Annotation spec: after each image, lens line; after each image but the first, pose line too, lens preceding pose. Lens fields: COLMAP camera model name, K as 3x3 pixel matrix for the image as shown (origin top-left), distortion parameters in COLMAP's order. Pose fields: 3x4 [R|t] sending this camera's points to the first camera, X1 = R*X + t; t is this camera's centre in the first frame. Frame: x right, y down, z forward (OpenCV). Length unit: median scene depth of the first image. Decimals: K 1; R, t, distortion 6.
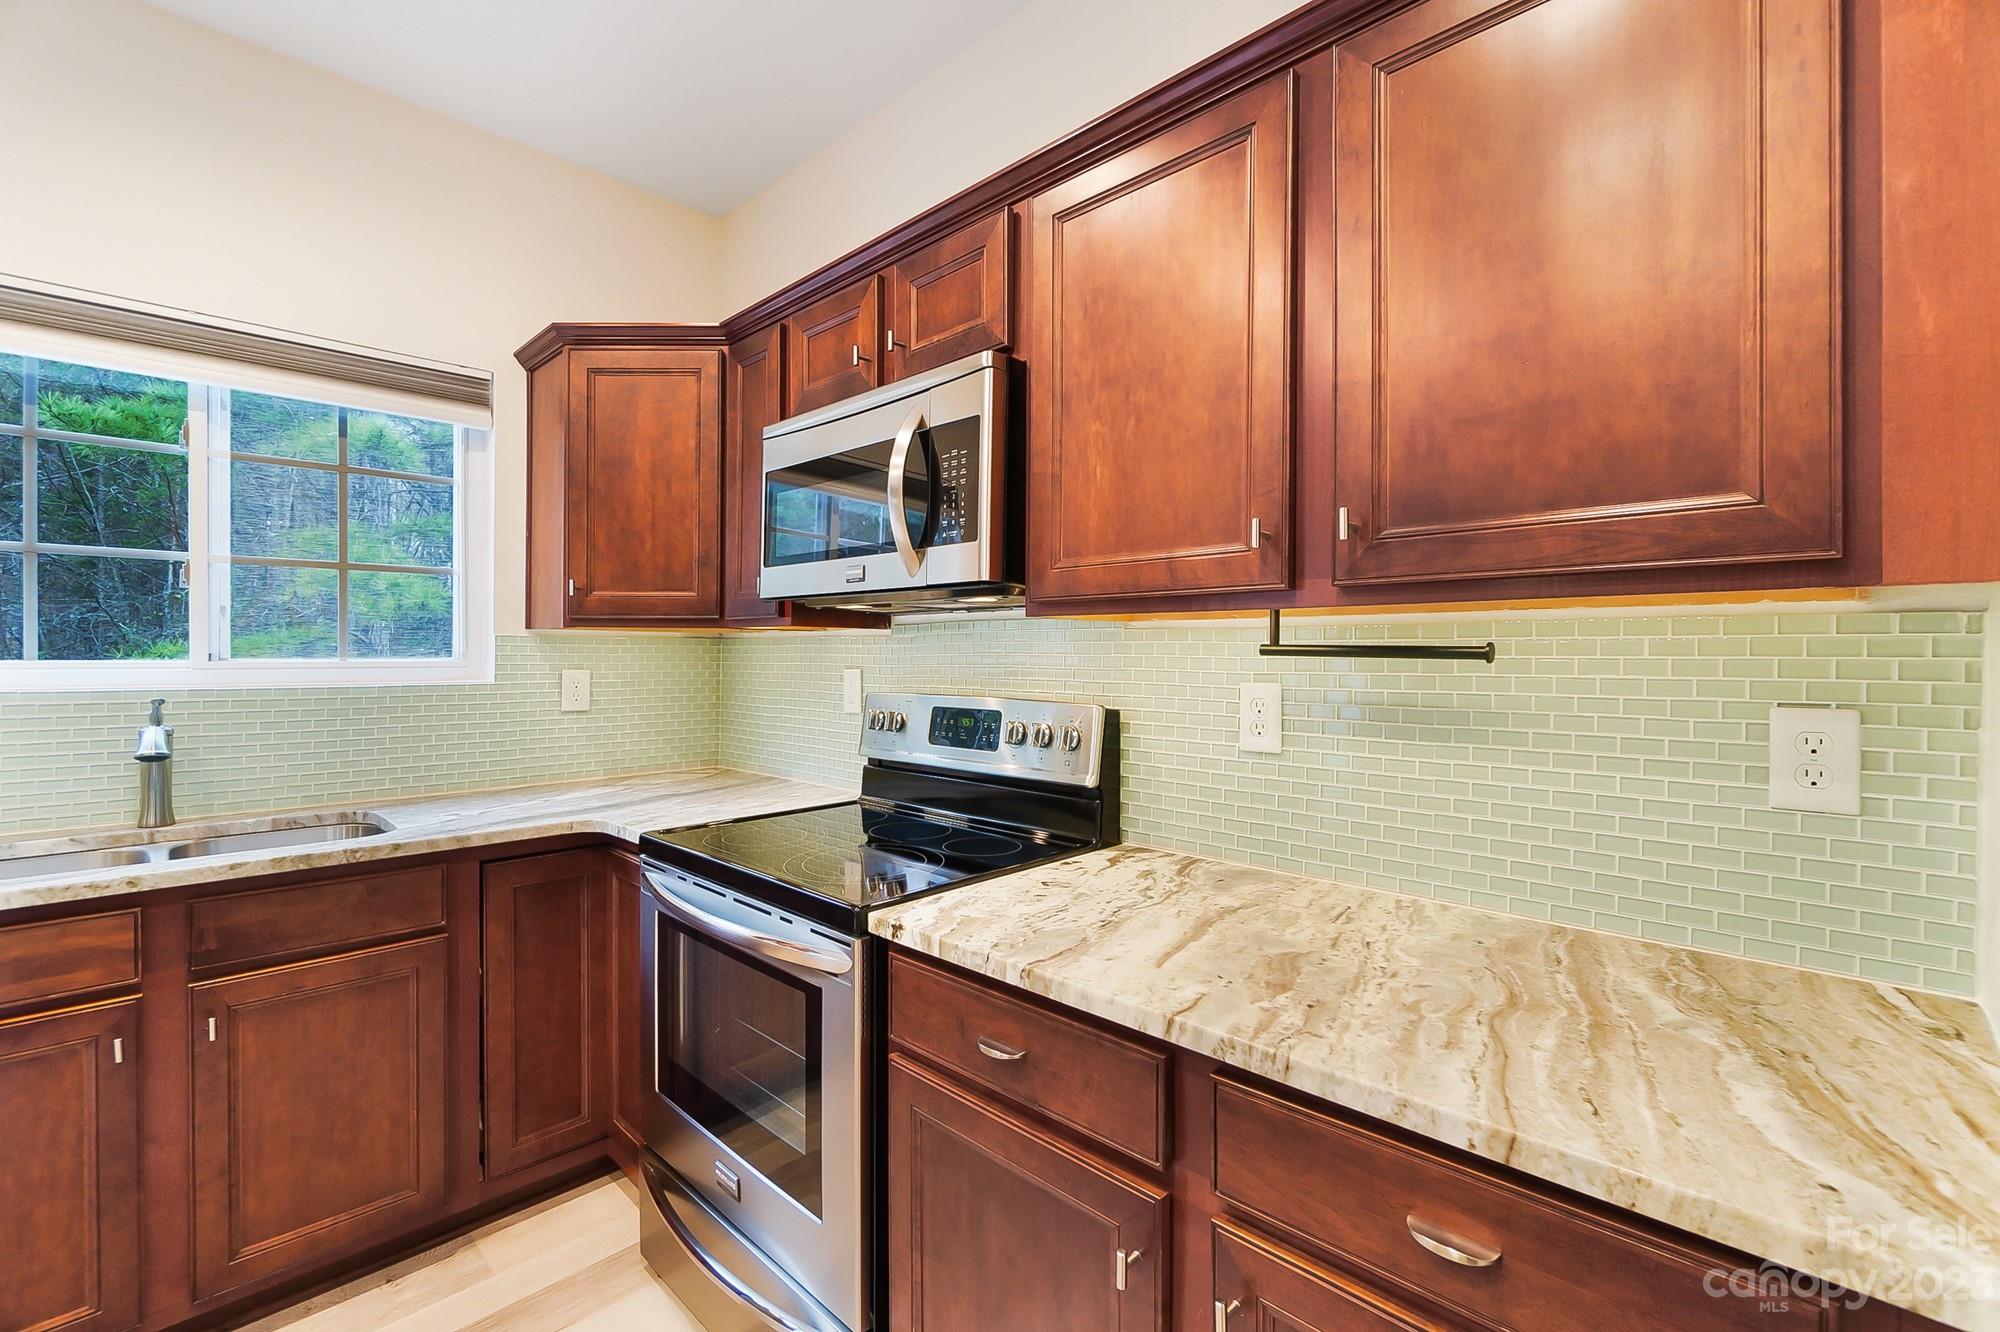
lens RADIAL K [[877.1, 0, 1002.2], [0, 877.1, 658.6], [0, 0, 1]] dist [-0.000756, -0.002028]
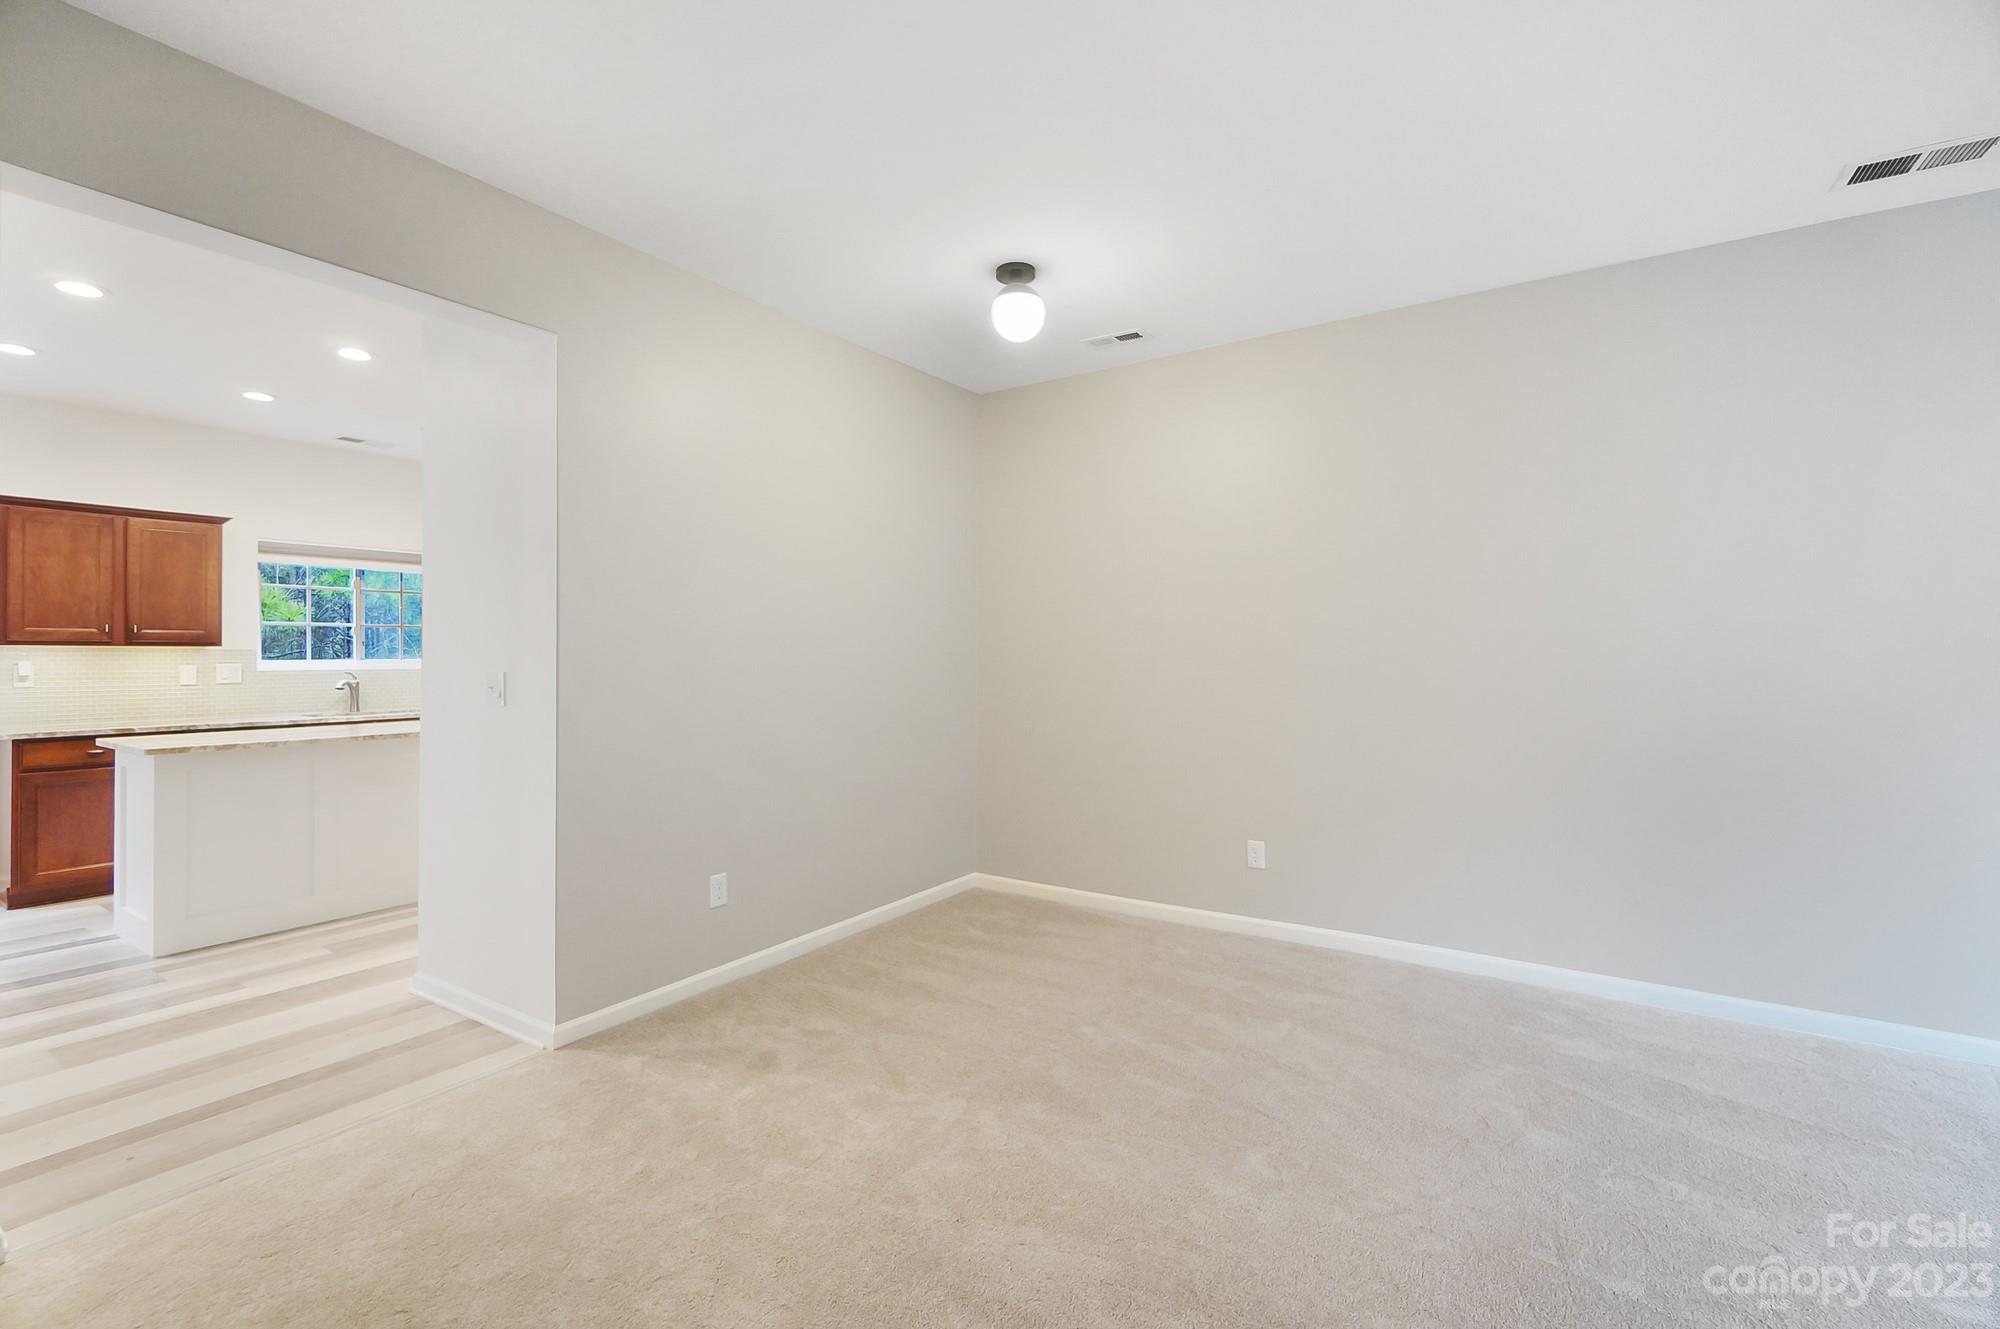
lens RADIAL K [[877.1, 0, 995.7], [0, 877.1, 643.2], [0, 0, 1]] dist [-0.000756, -0.002028]
pose [[0.982245, -0.006965, 0.187472, 0.834028], [0.010278, 0.999808, -0.016707, 0.022531], [-0.187319, 0.018337, 0.982128, -2.947600]]
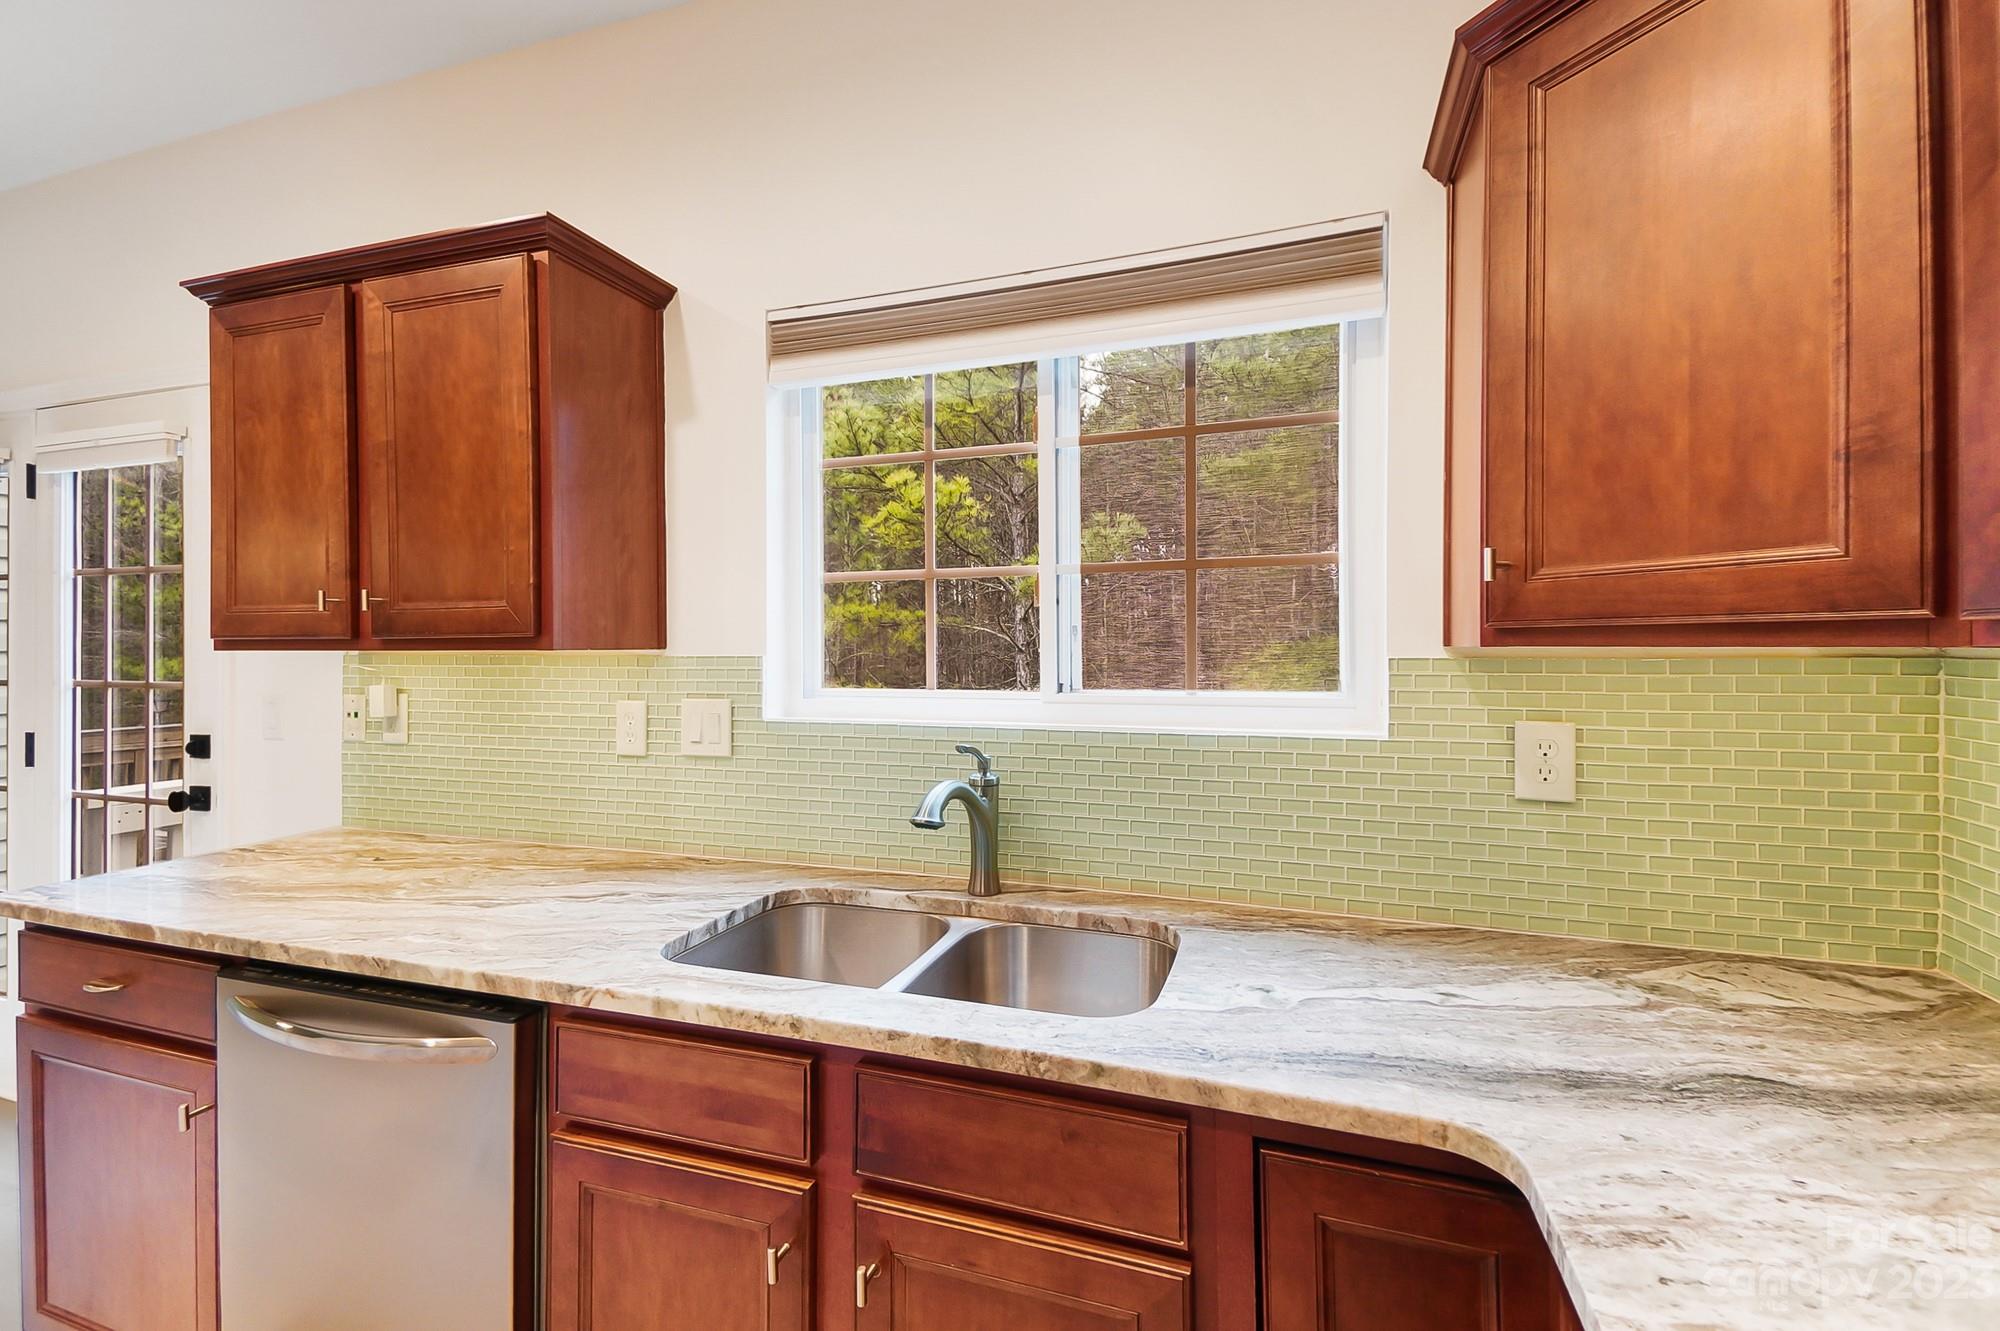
lens RADIAL K [[877.1, 0, 986.1], [0, 877.1, 660.4], [0, 0, 1]] dist [-0.000756, -0.002028]
pose [[0.436318, 0.006029, -0.899772, -0.252693], [0.000787, 0.999975, 0.007081, -0.044591], [0.899792, -0.003798, 0.436302, 0.749409]]
